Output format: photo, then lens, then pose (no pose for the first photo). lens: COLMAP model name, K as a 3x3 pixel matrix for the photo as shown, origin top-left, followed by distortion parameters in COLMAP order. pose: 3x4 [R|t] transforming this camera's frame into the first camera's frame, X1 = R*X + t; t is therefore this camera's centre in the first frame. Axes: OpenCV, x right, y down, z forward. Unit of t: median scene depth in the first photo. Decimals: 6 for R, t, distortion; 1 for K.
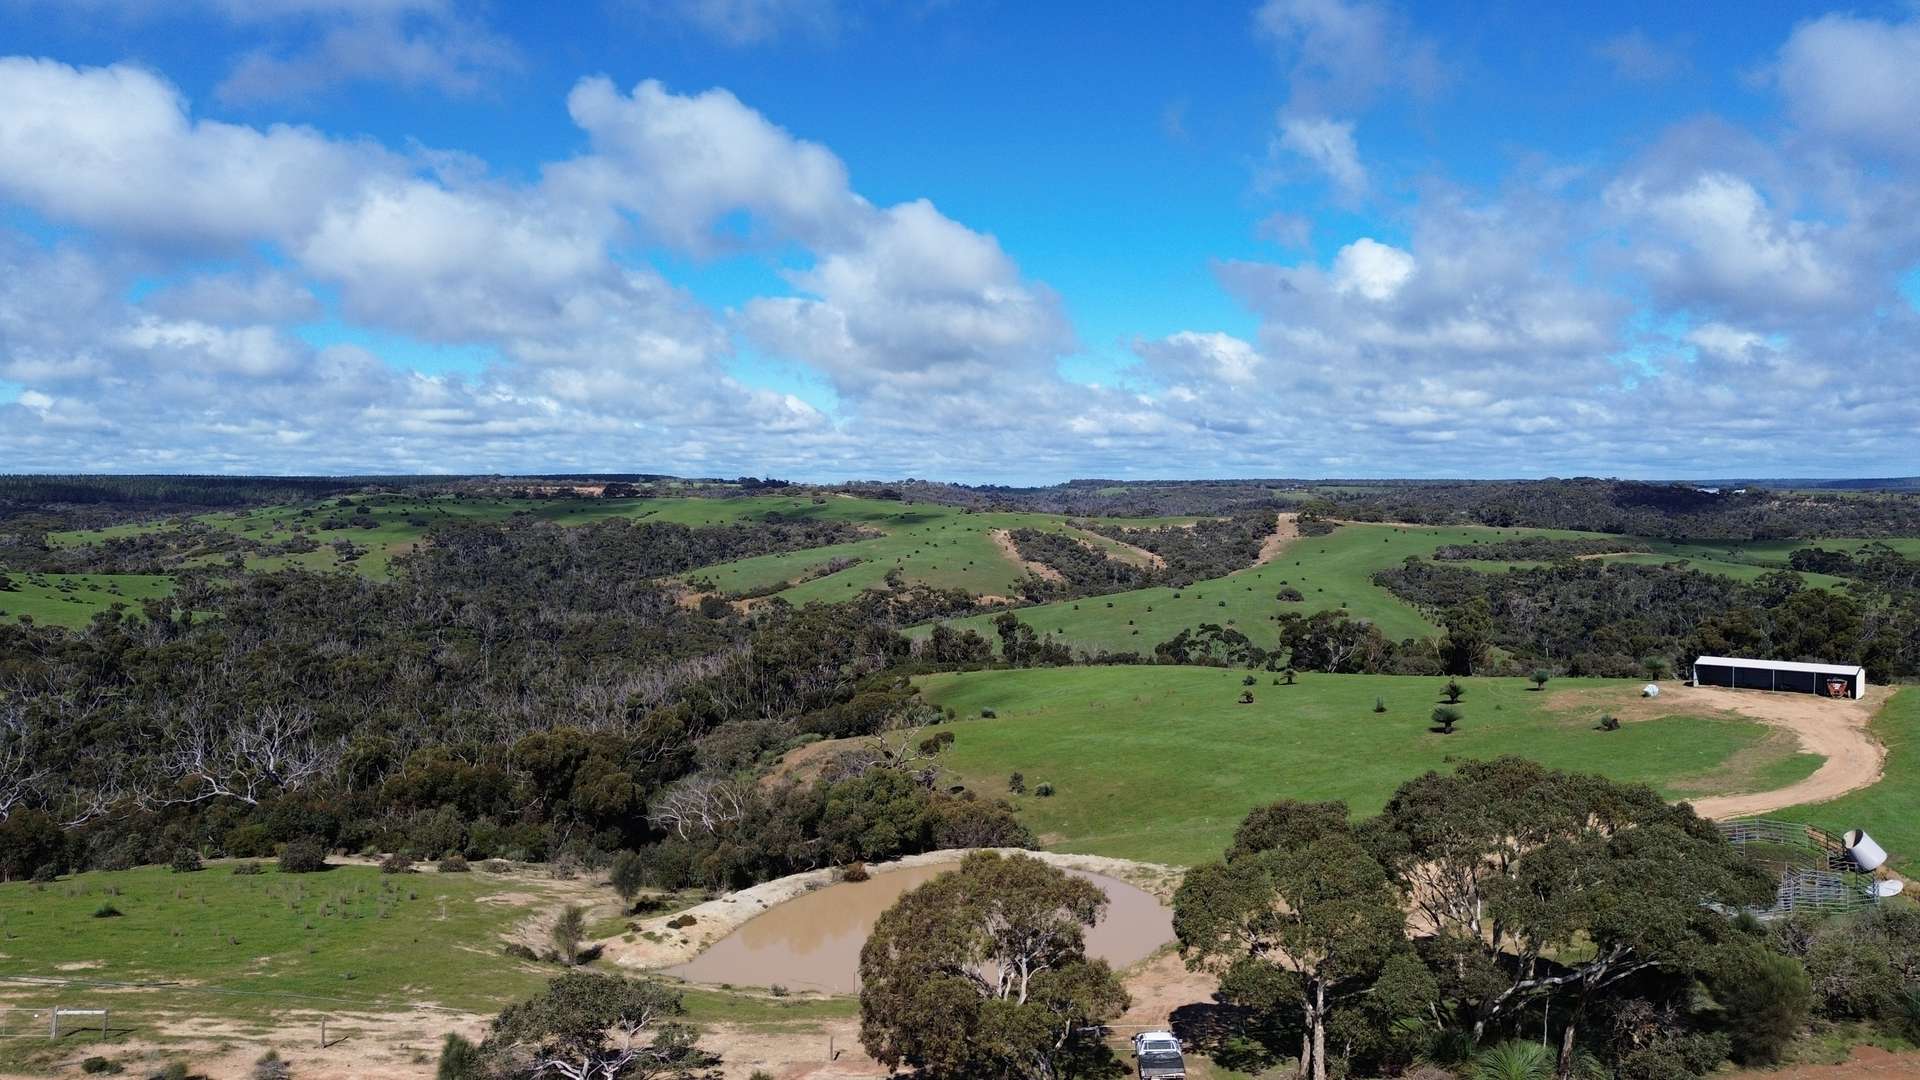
lens RADIAL K [[1360.8, 0, 960.0], [0, 1360.8, 540.0], [0, 0, 1]] dist [0.062496, -0.064830]
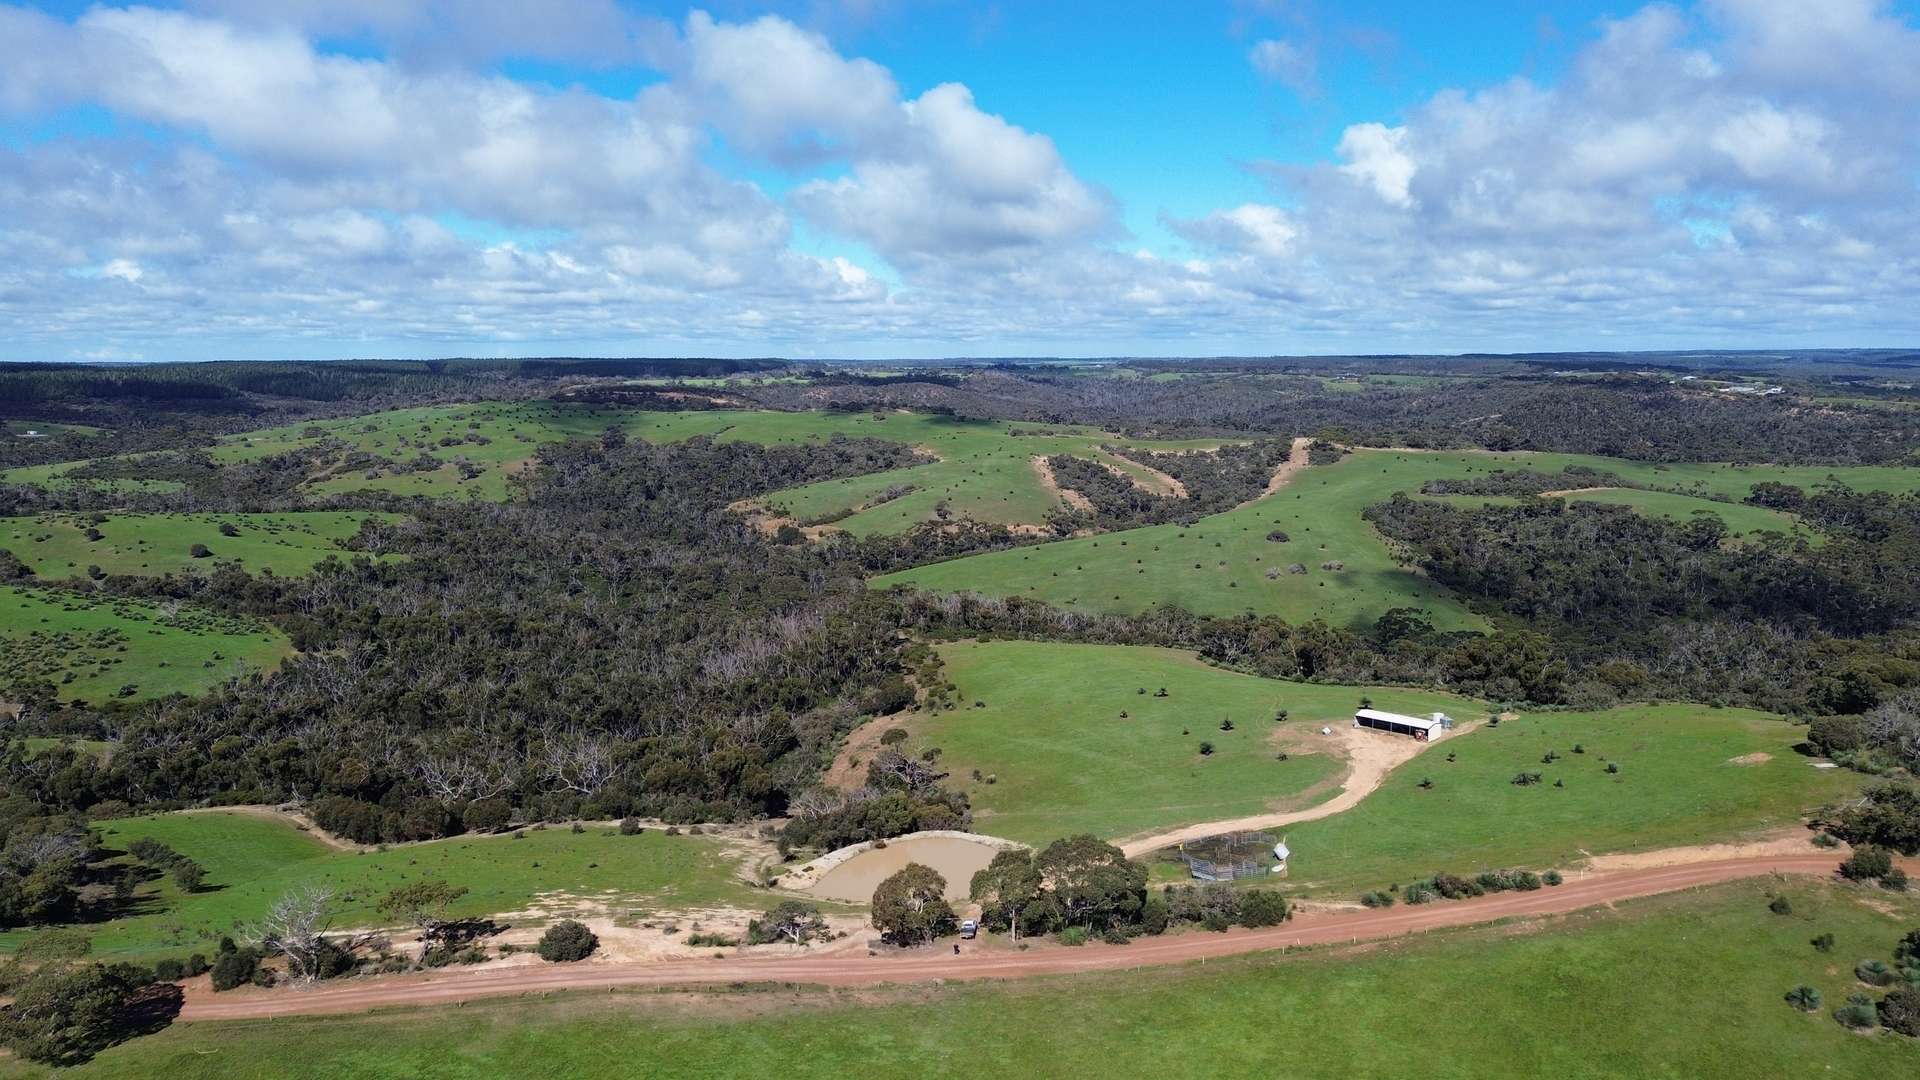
lens RADIAL K [[1360.8, 0, 960.0], [0, 1360.8, 540.0], [0, 0, 1]] dist [0.062496, -0.064830]
pose [[0.998893, 0.007334, -0.046458, 0.019065], [-0.002685, 0.995049, 0.099350, -0.058909], [0.046957, -0.099115, 0.993967, -0.145371]]
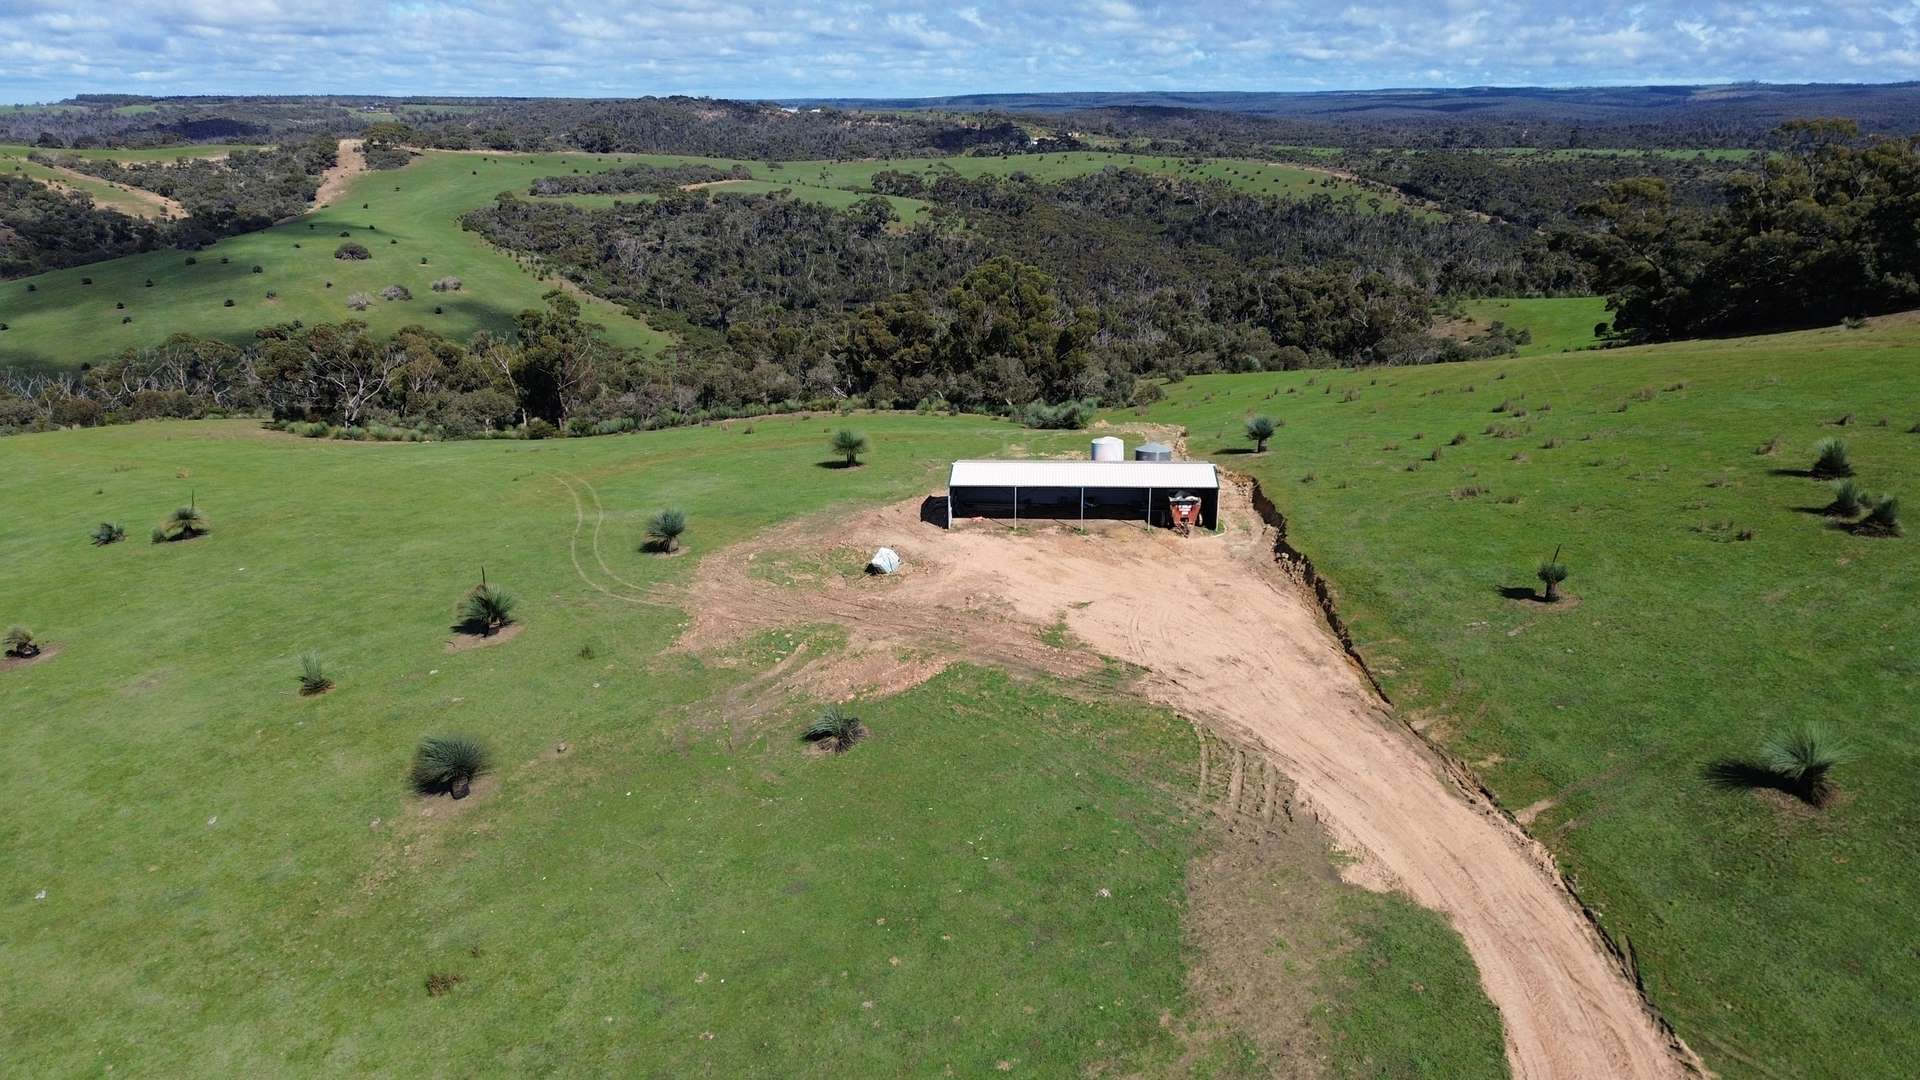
lens RADIAL K [[1360.8, 0, 960.0], [0, 1360.8, 540.0], [0, 0, 1]] dist [0.062496, -0.064830]
pose [[0.814059, -0.179048, 0.552494, 0.048345], [0.026569, 0.961778, 0.272538, -0.005297], [-0.580174, -0.207182, 0.787701, 0.113278]]
